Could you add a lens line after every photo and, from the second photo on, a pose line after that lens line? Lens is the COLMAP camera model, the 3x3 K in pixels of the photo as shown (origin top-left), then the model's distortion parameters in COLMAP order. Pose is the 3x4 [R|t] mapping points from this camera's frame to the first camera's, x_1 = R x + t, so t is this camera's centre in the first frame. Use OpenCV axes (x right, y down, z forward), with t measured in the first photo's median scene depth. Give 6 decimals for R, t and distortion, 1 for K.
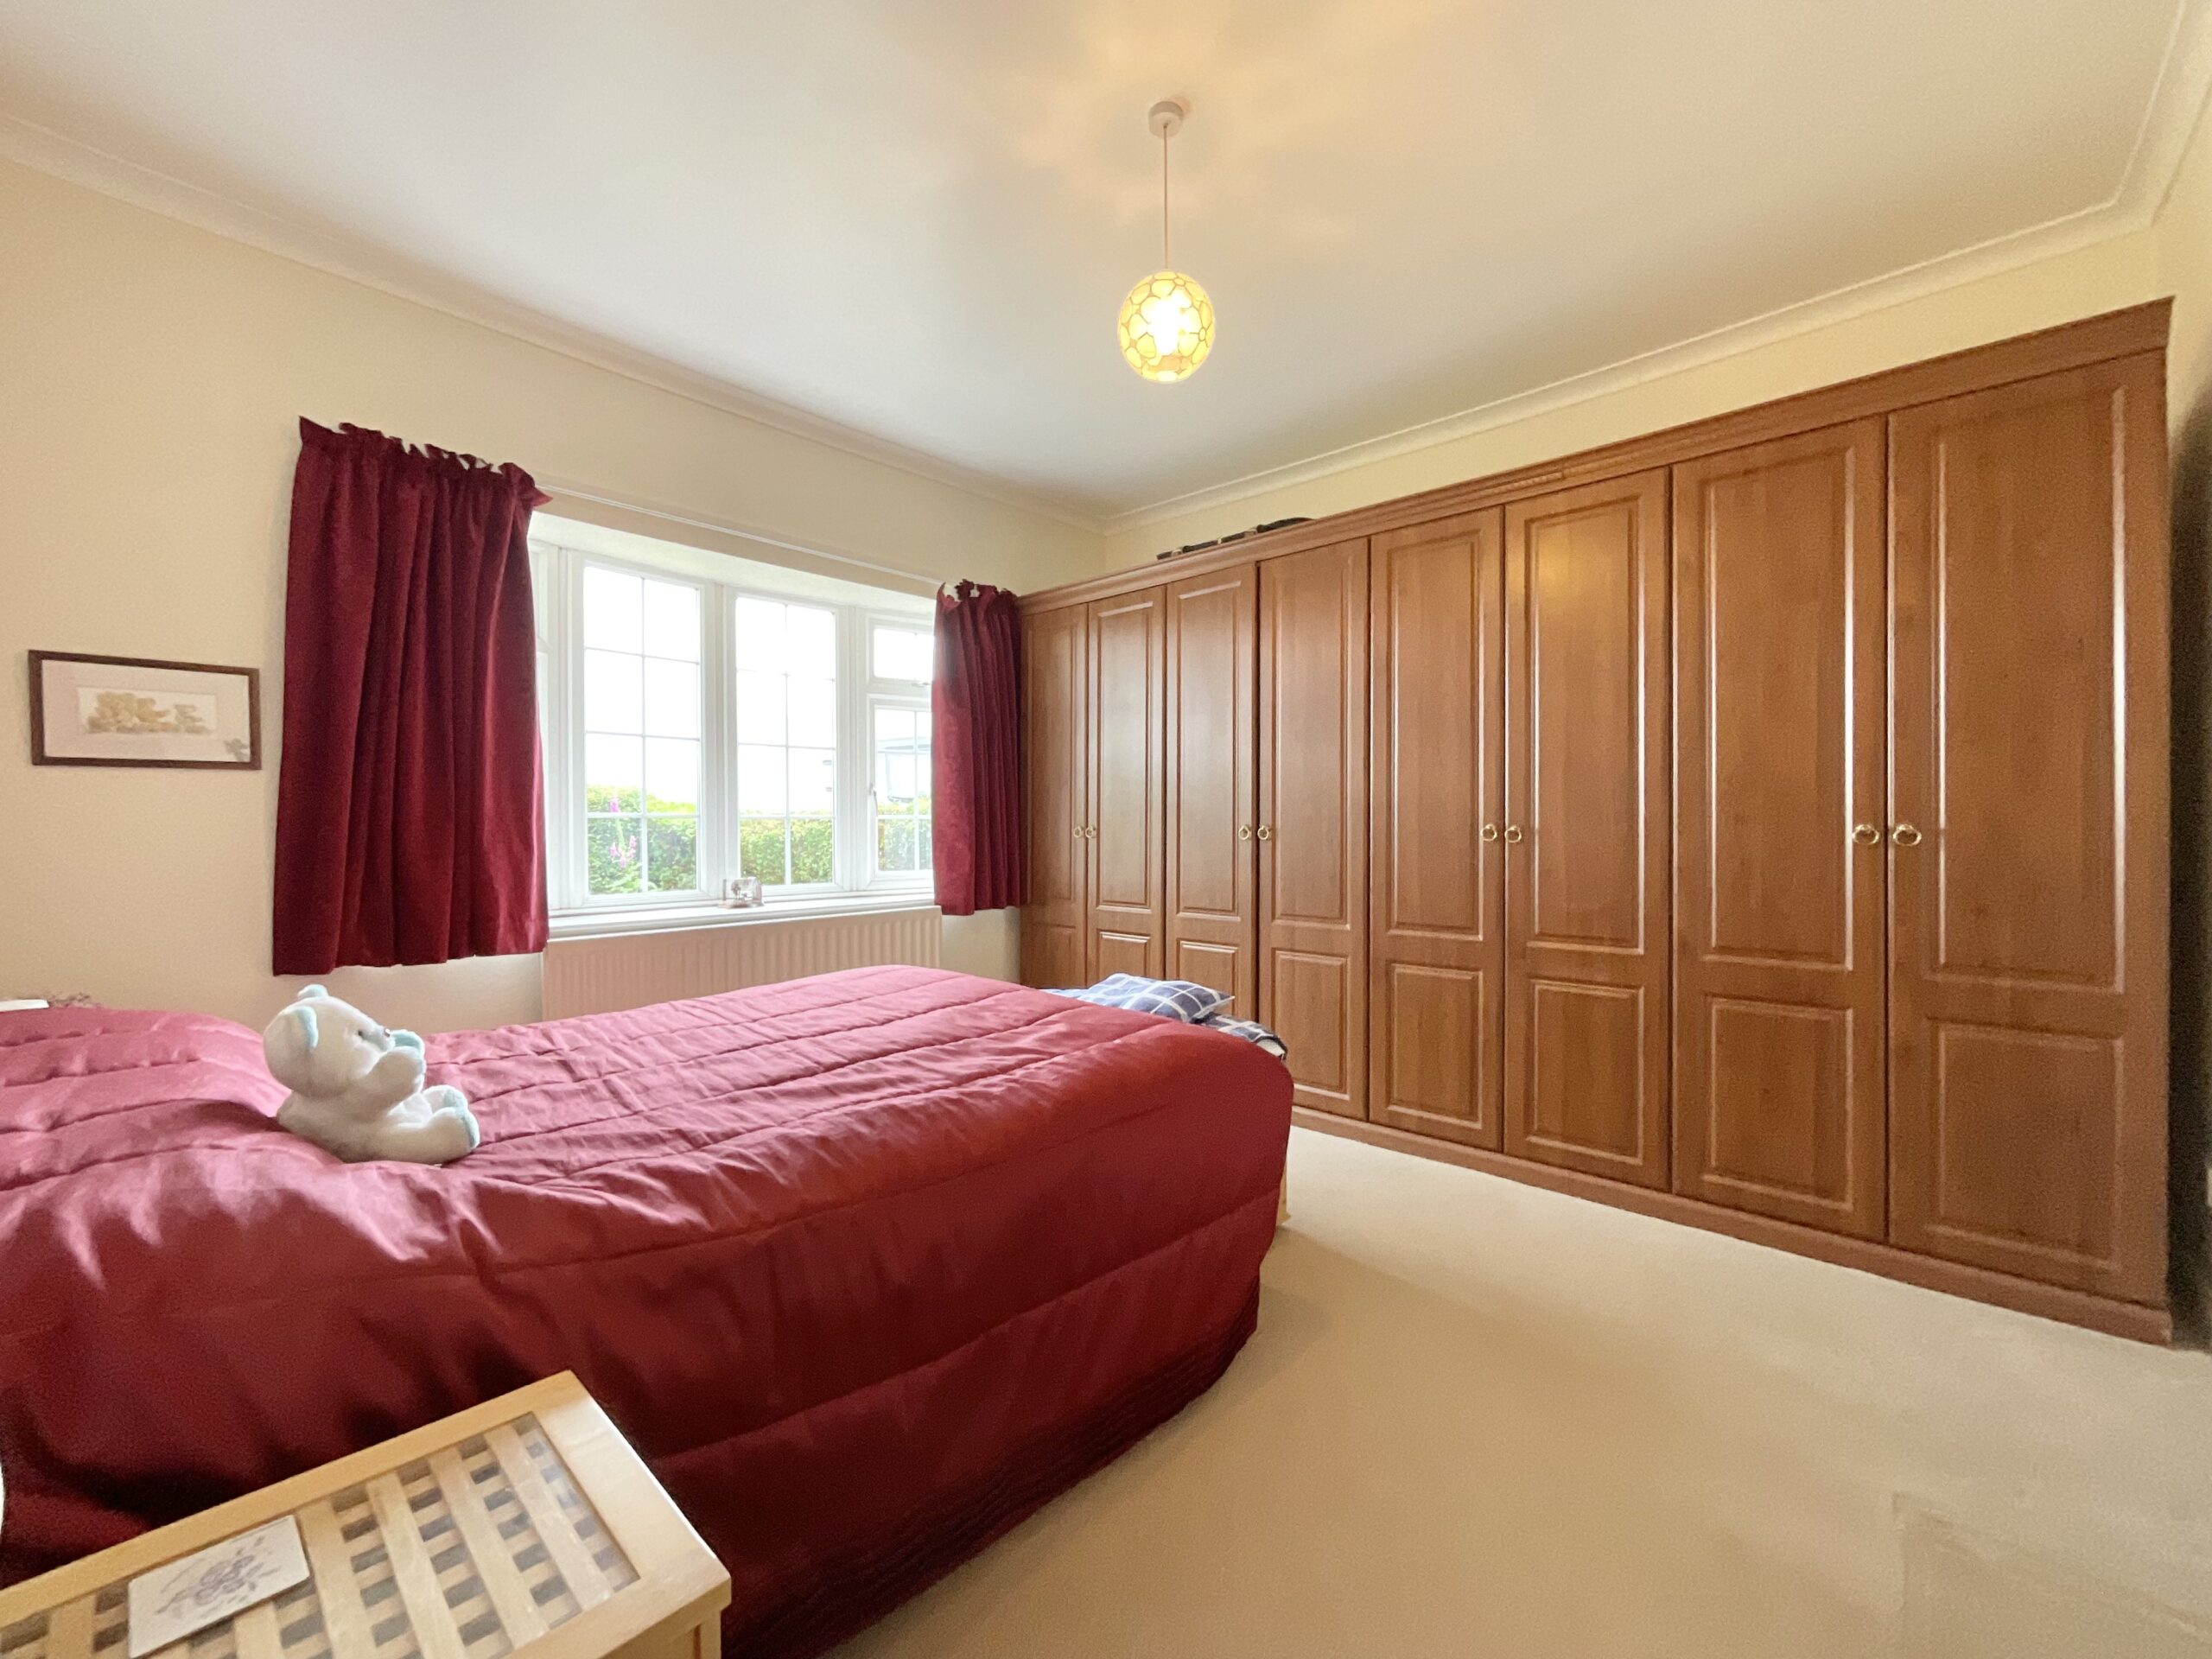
lens RADIAL K [[899.2, 0, 1106.0], [0, 899.2, 829.5], [0, 0, 1]] dist [-0.001062, -0.000313]
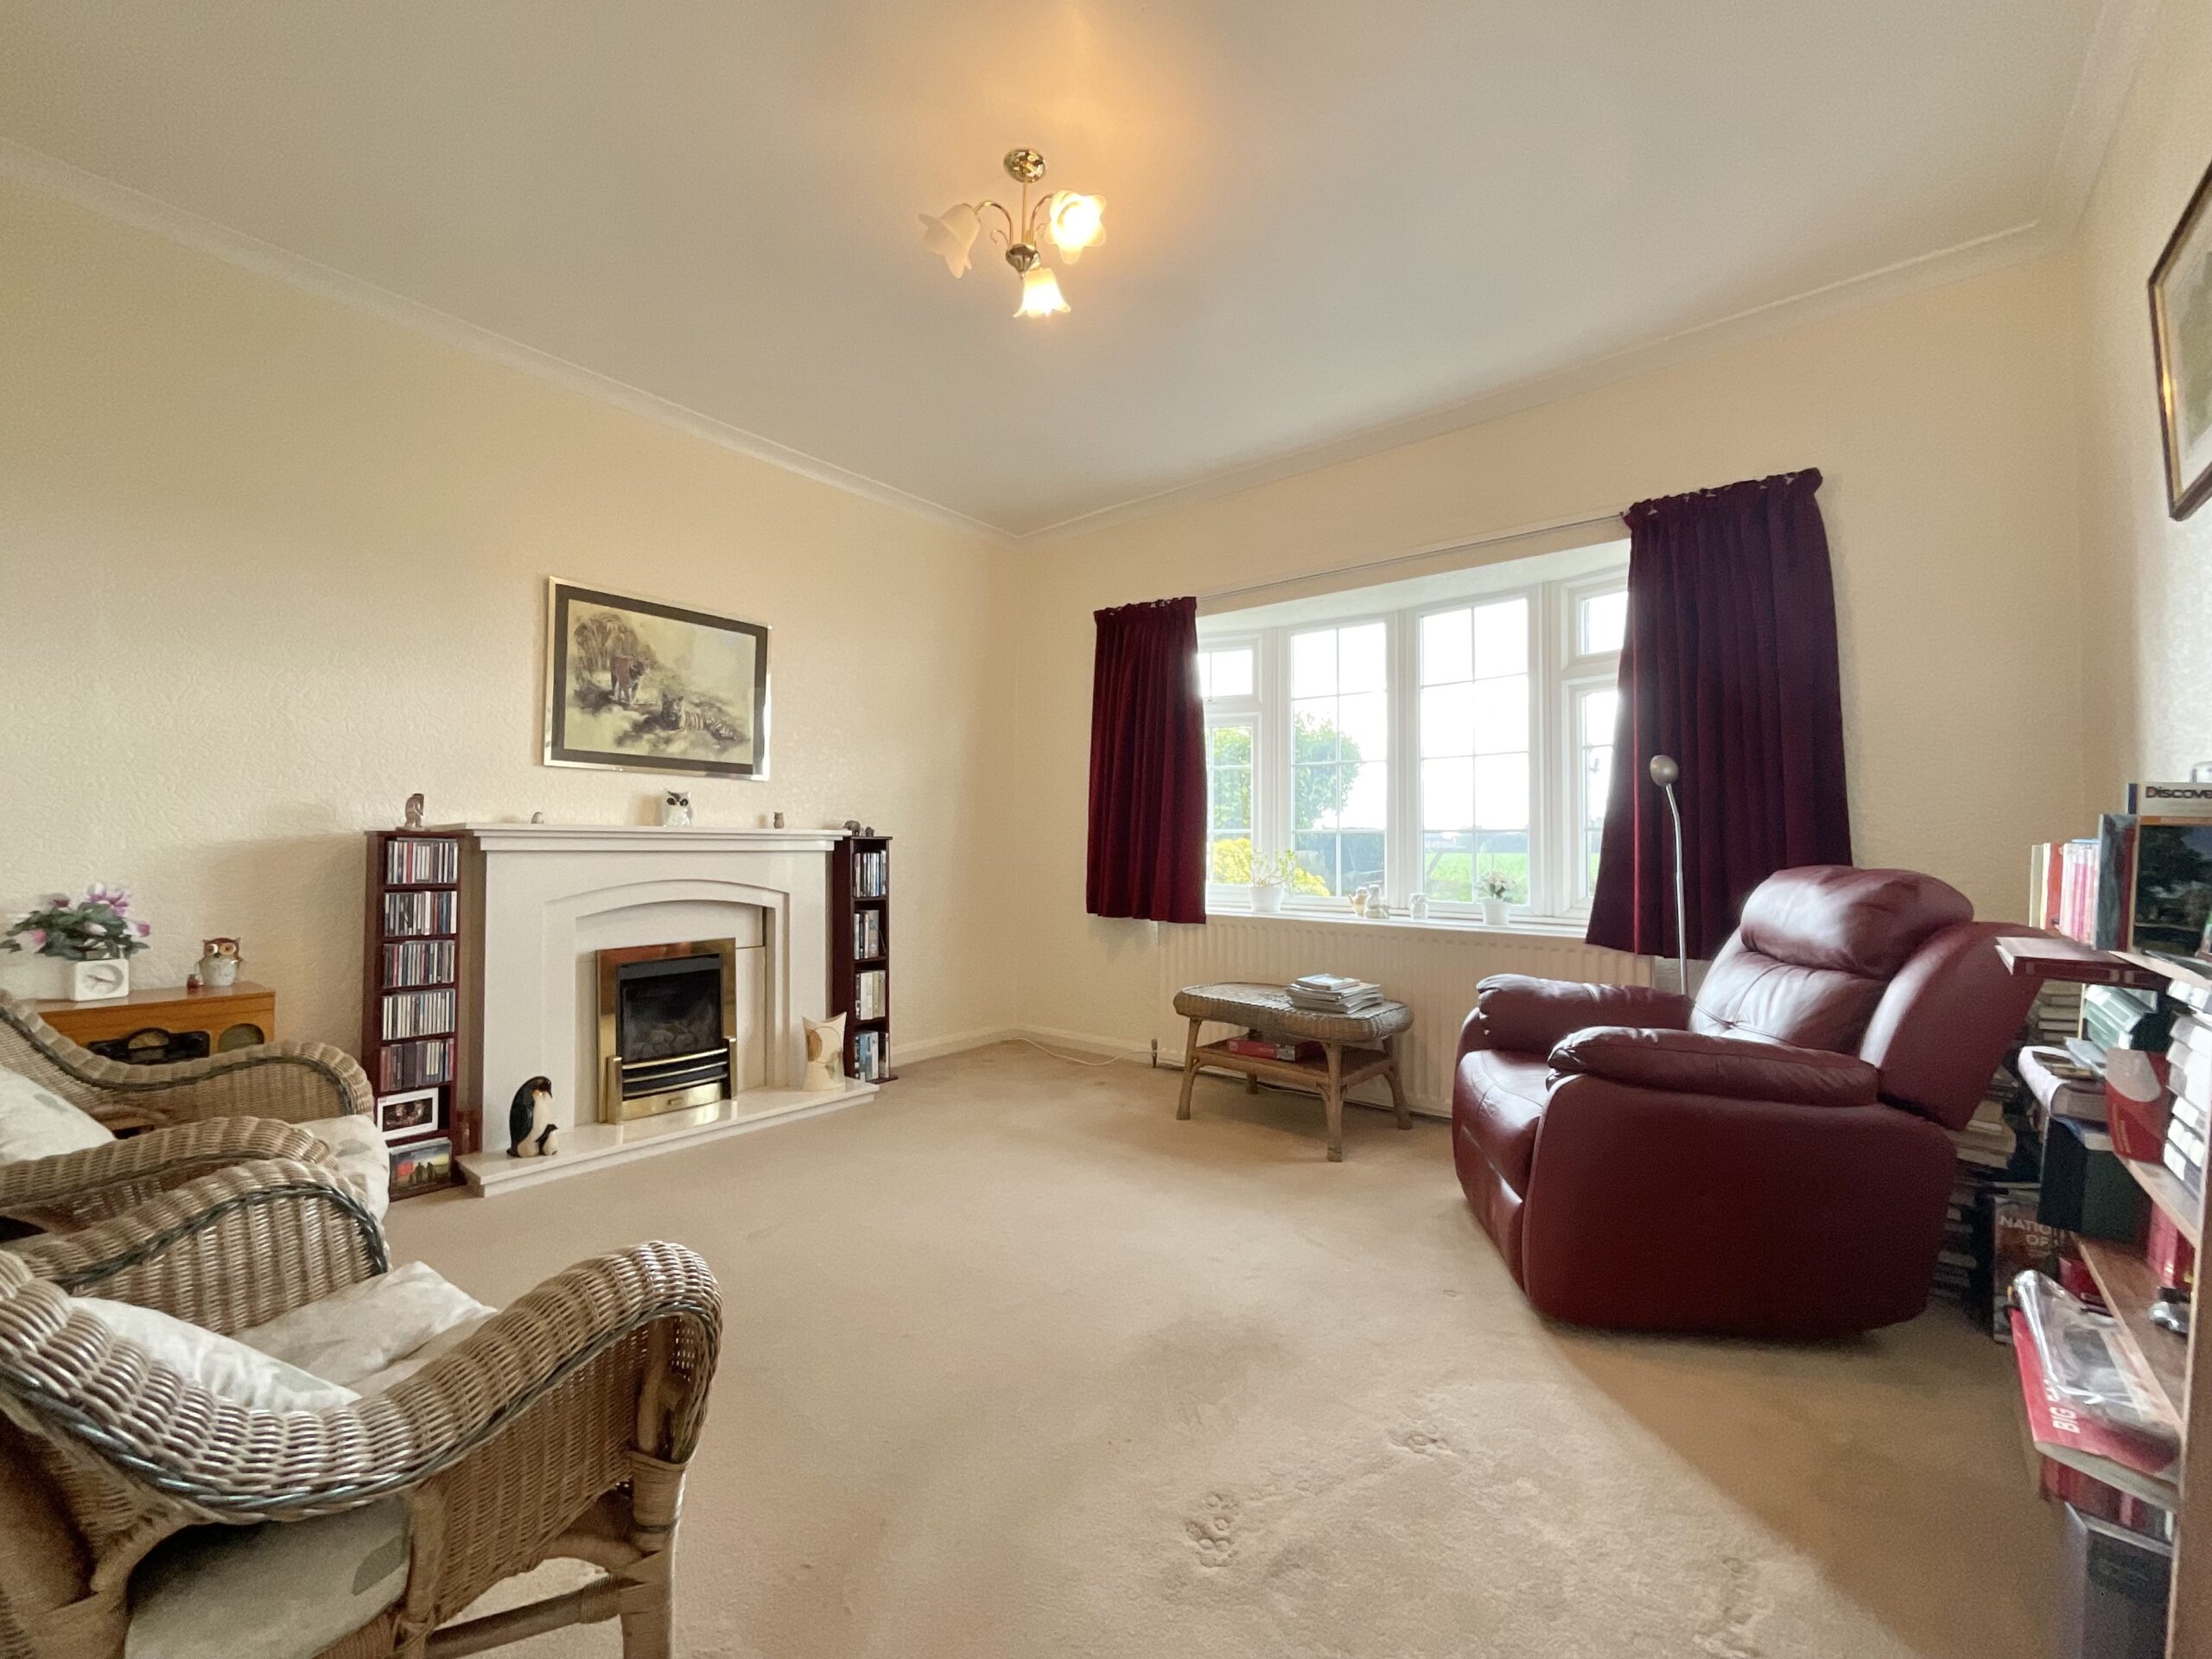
lens RADIAL K [[899.2, 0, 1106.0], [0, 899.2, 829.5], [0, 0, 1]] dist [-0.001062, -0.000313]
pose [[0.065825, -0.003664, -0.997824, 0.656561], [-0.019821, 0.999791, -0.004978, 0.005613], [0.997634, 0.020105, 0.065739, 0.591207]]
